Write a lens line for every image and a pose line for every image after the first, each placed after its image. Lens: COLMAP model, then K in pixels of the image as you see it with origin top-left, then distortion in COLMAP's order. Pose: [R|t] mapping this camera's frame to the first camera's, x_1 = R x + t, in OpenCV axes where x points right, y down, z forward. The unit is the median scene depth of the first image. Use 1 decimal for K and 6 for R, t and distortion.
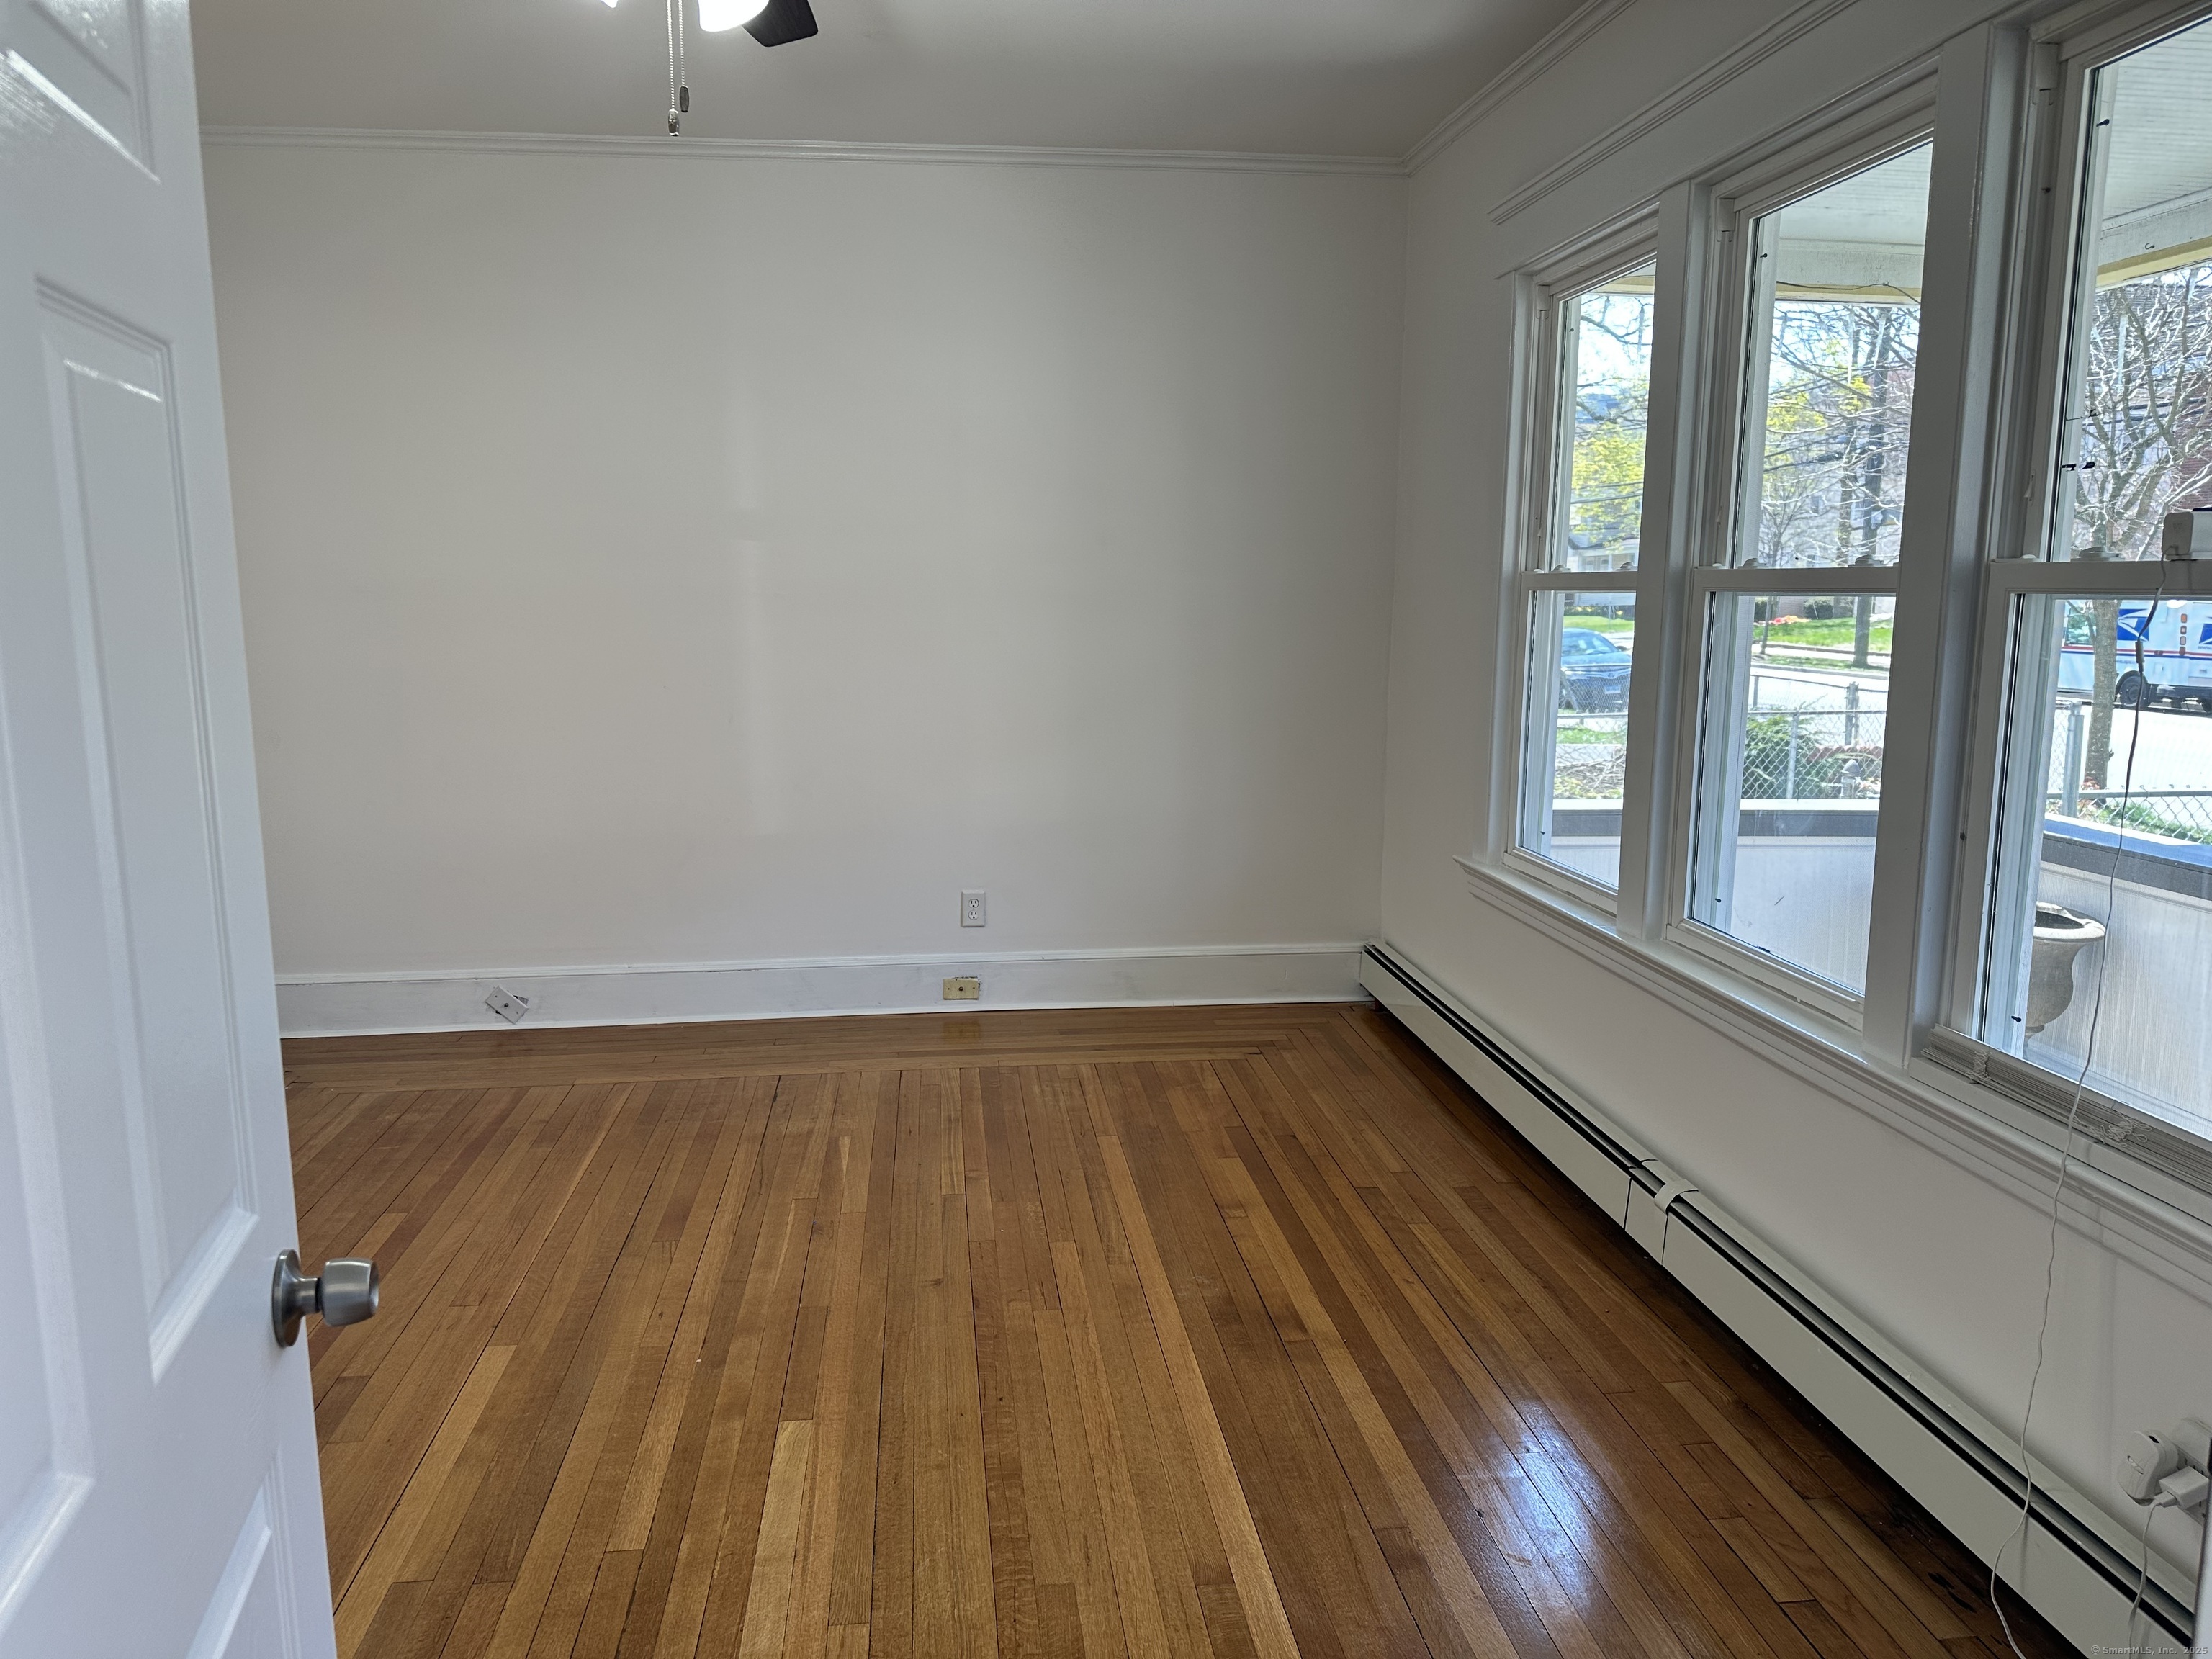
lens RADIAL K [[1537.9, 0, 1106.0], [0, 1537.9, 828.0], [0, 0, 1]] dist [0.072104, -0.086829]
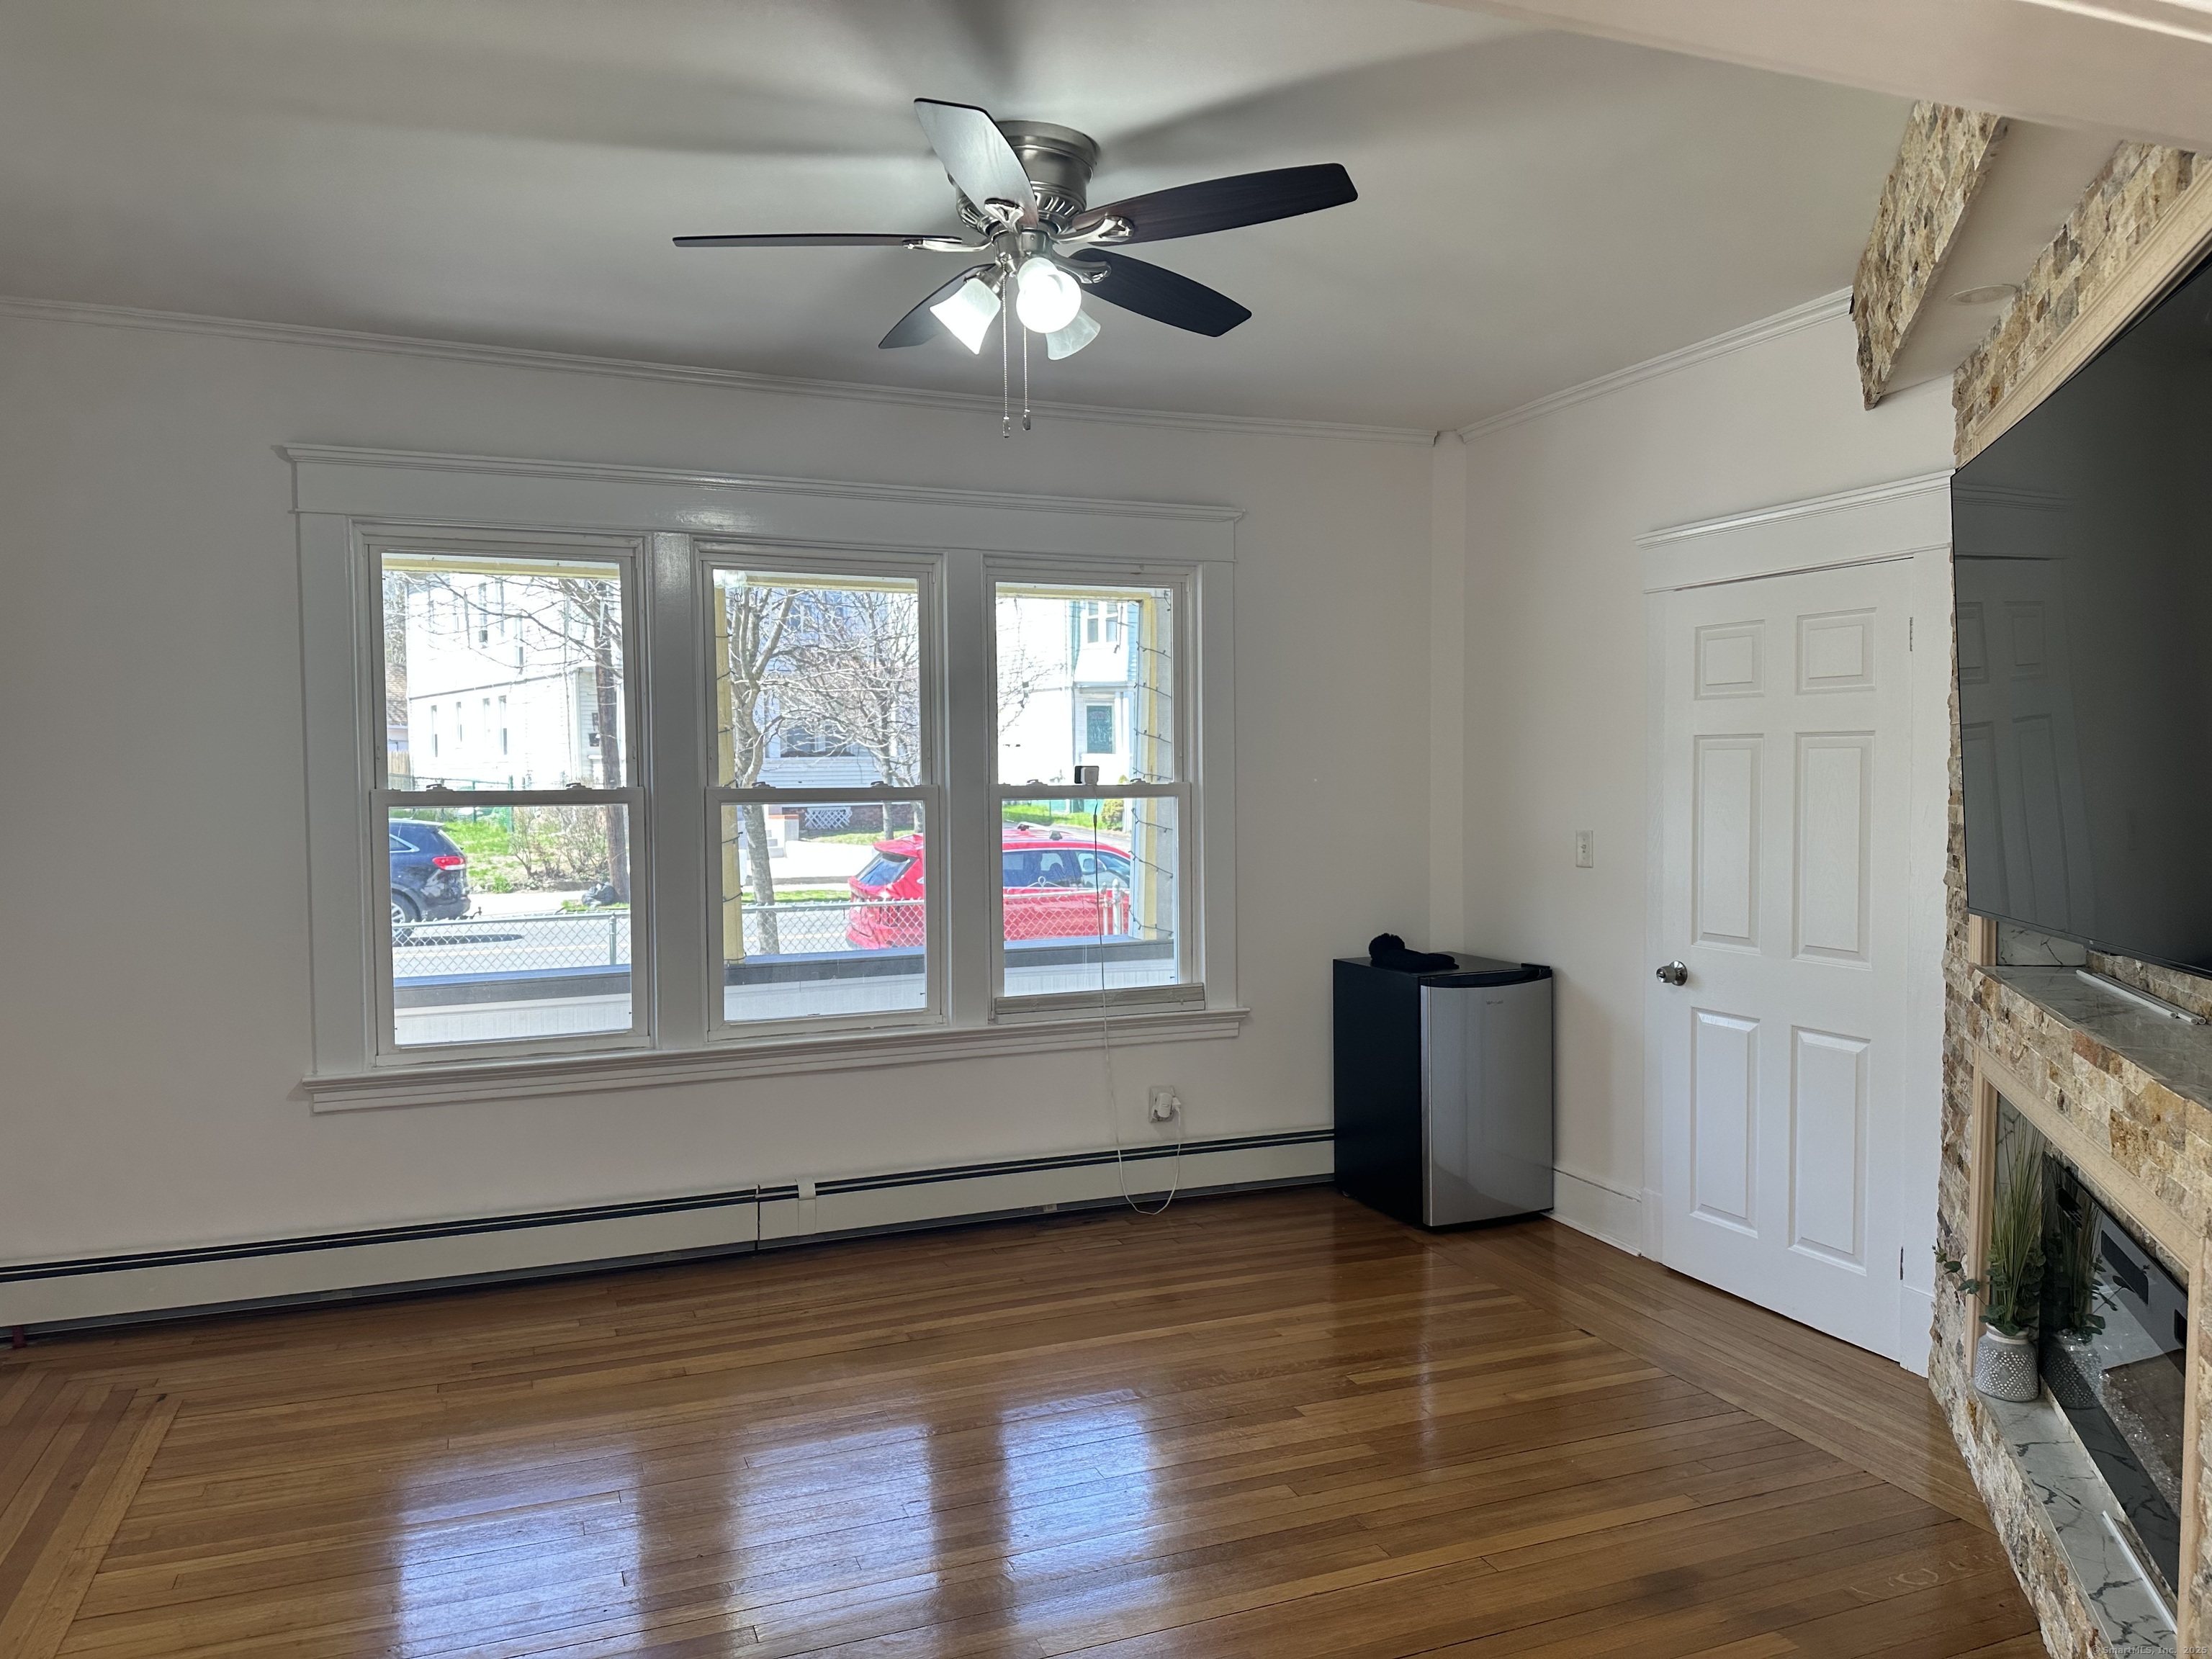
lens RADIAL K [[1537.9, 0, 1097.1], [0, 1537.9, 831.9], [0, 0, 1]] dist [0.072104, -0.086829]
pose [[-0.261433, -0.038950, 0.964435, -1.030996], [0.153648, 0.984765, 0.081421, -0.172144], [-0.952914, 0.169469, -0.251465, 0.903643]]
